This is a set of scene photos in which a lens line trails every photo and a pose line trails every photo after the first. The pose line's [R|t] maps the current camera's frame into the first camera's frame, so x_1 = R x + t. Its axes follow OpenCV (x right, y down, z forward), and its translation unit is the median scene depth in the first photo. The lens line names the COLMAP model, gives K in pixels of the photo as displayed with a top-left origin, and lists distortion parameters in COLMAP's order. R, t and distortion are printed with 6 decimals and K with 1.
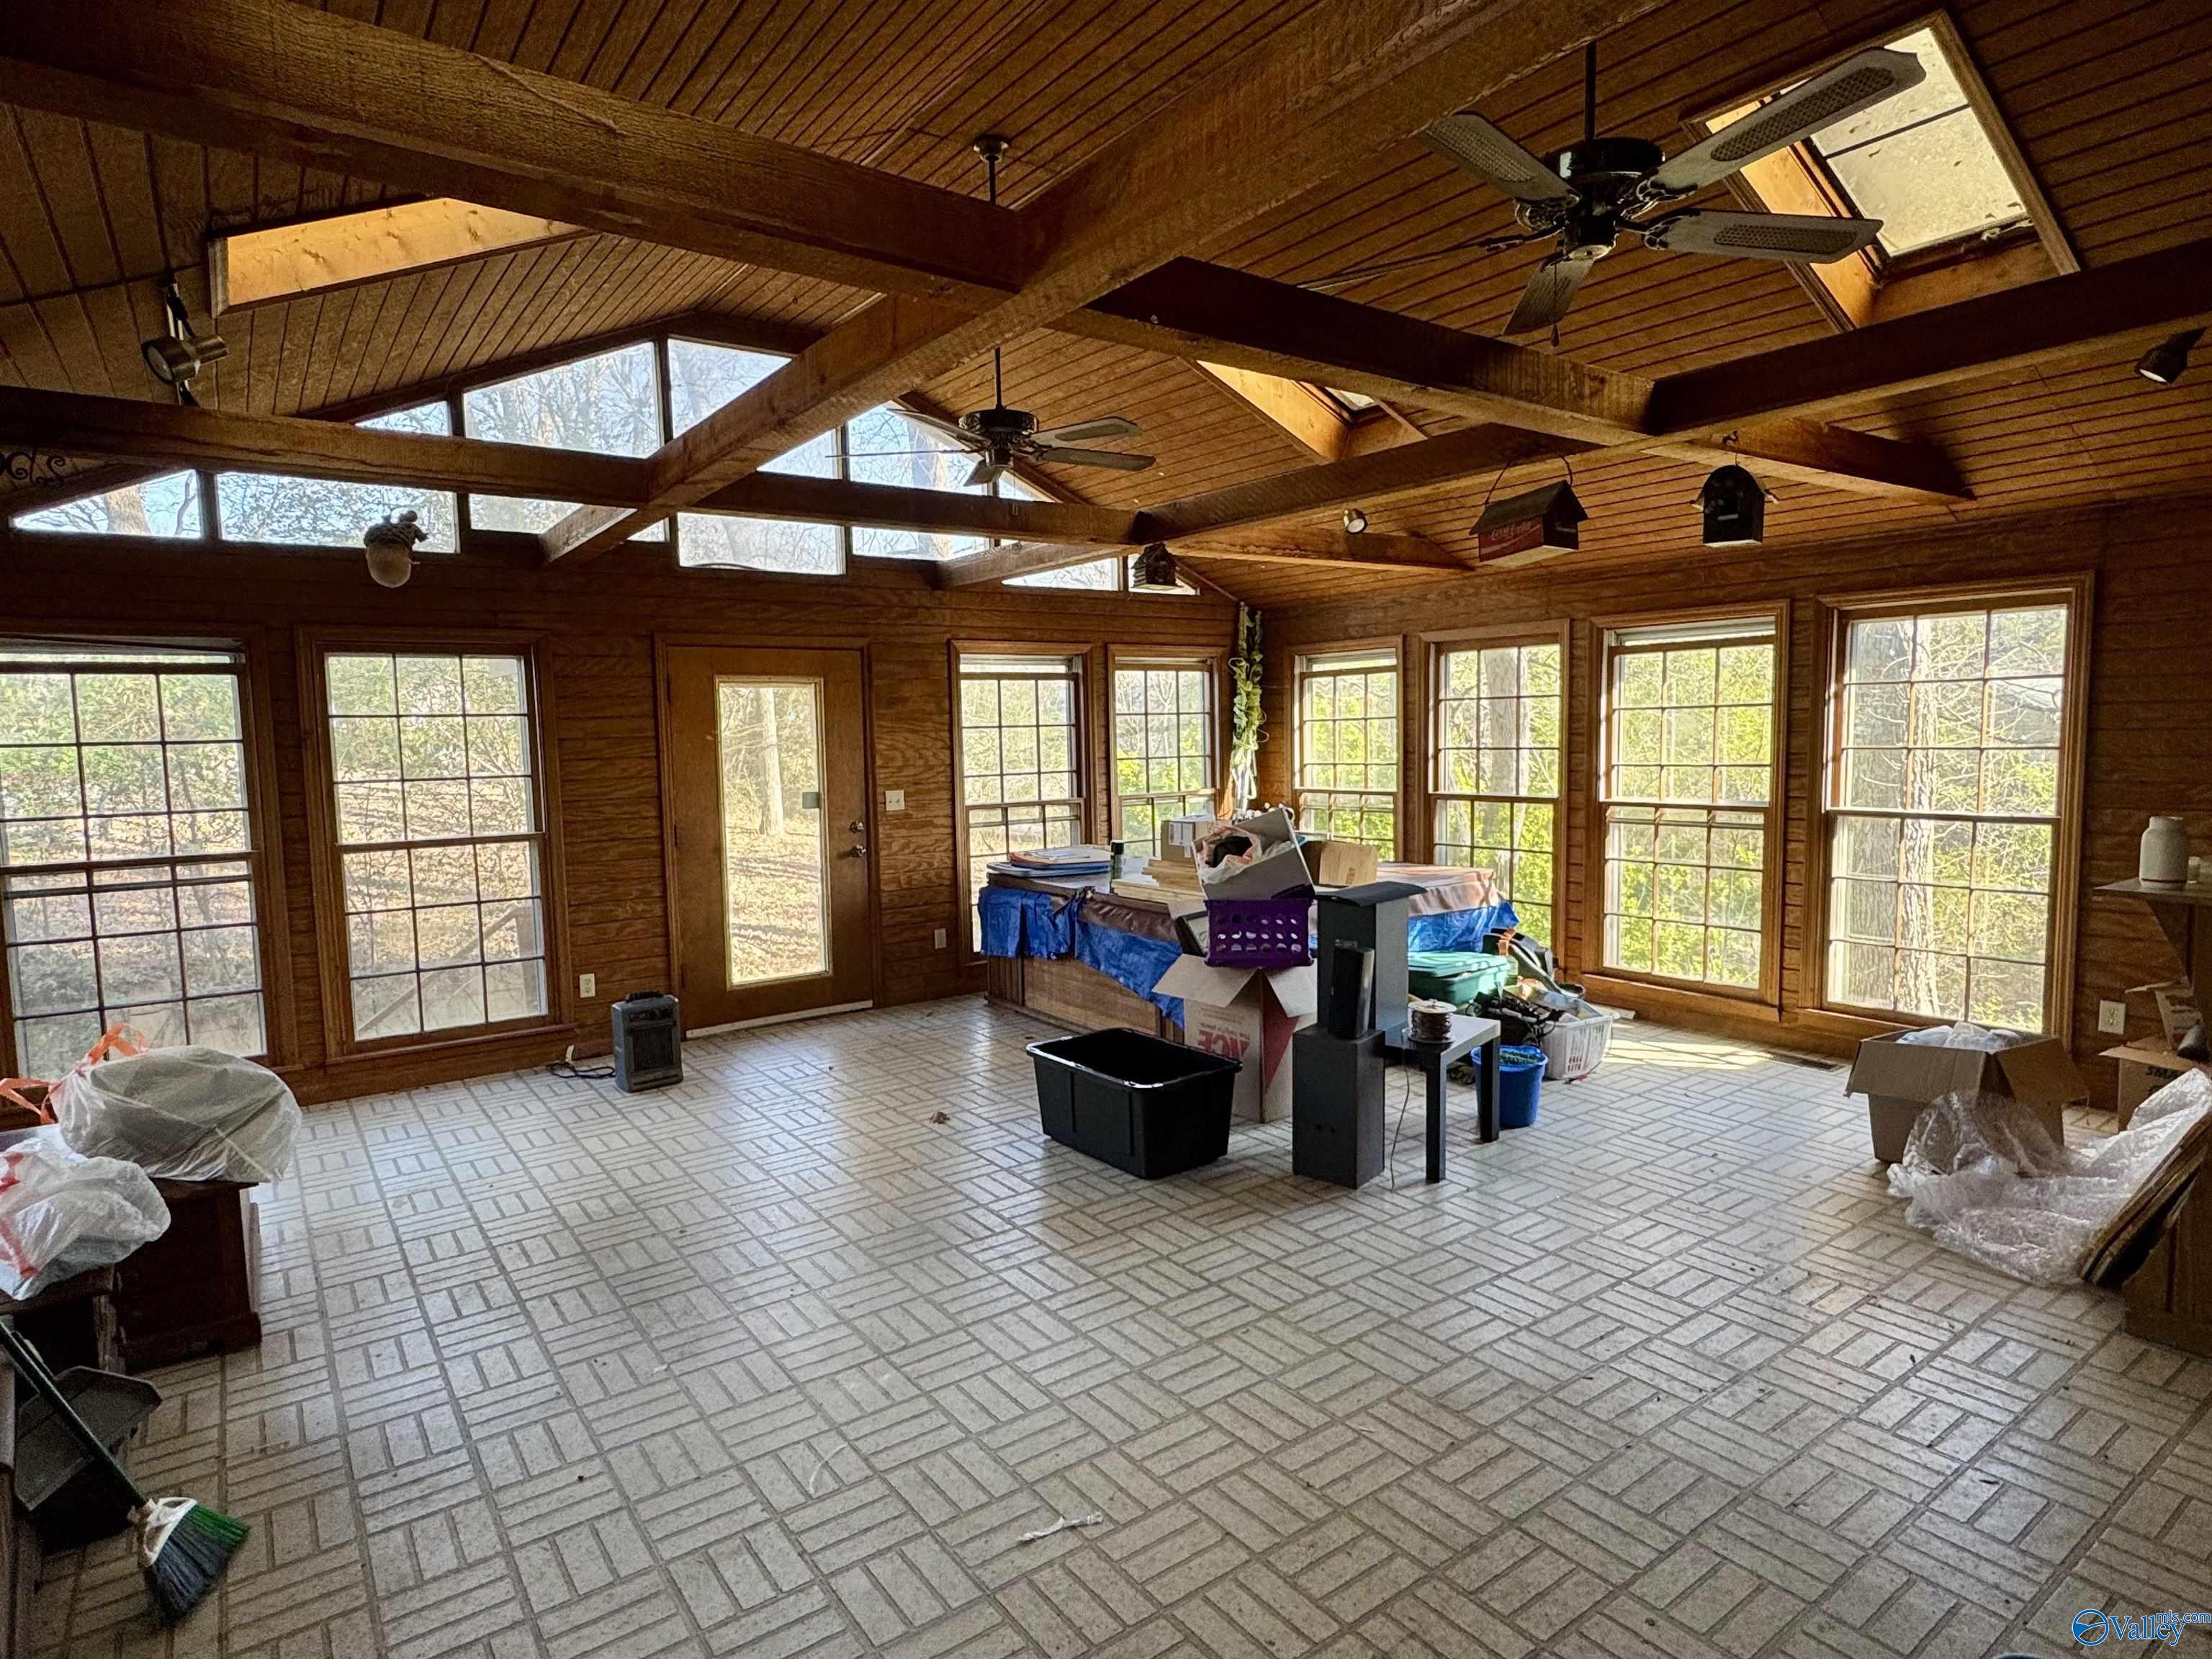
lens RADIAL K [[1218.6, 0, 1100.9], [0, 1218.6, 834.1], [0, 0, 1]] dist [0.036906, 0.000886]
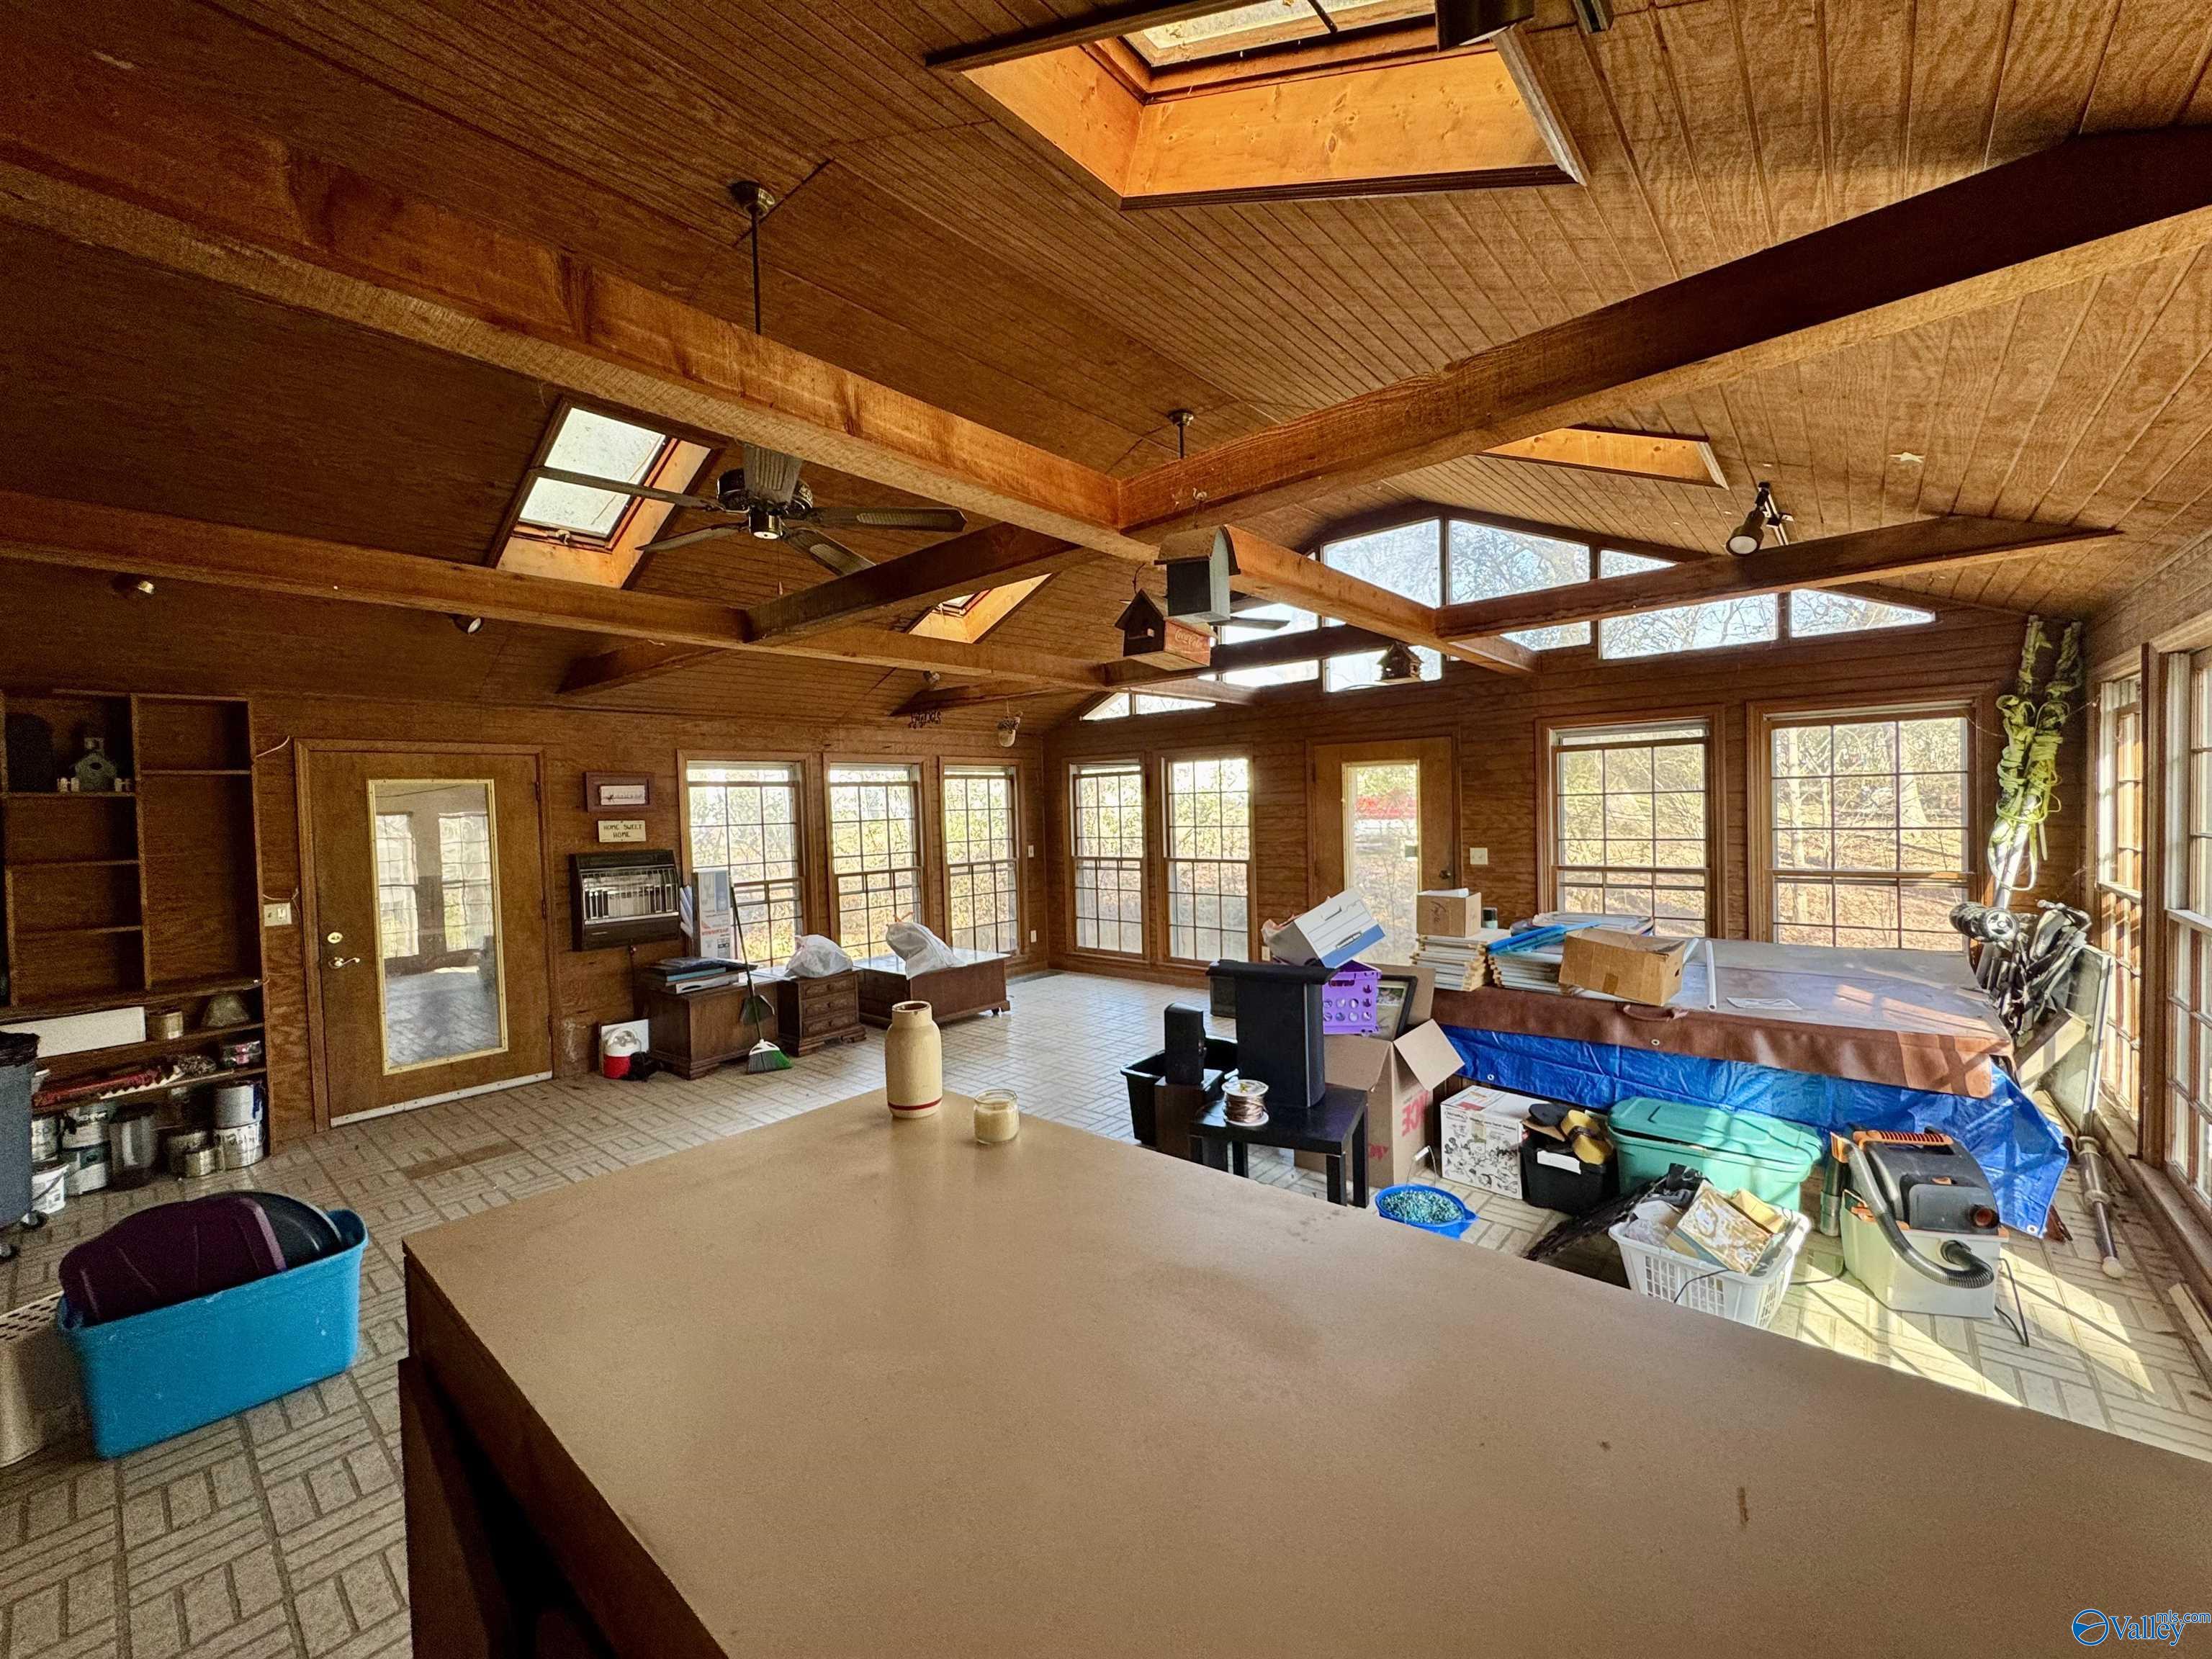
lens RADIAL K [[913.6, 0, 1101.1], [0, 913.6, 831.9], [0, 0, 1]] dist [-0.000712, 0.000830]
pose [[0.214388, 0.043316, -0.975788, 0.571743], [-0.064338, 0.997473, 0.030143, -0.049569], [0.974627, 0.056318, 0.216633, 0.394507]]
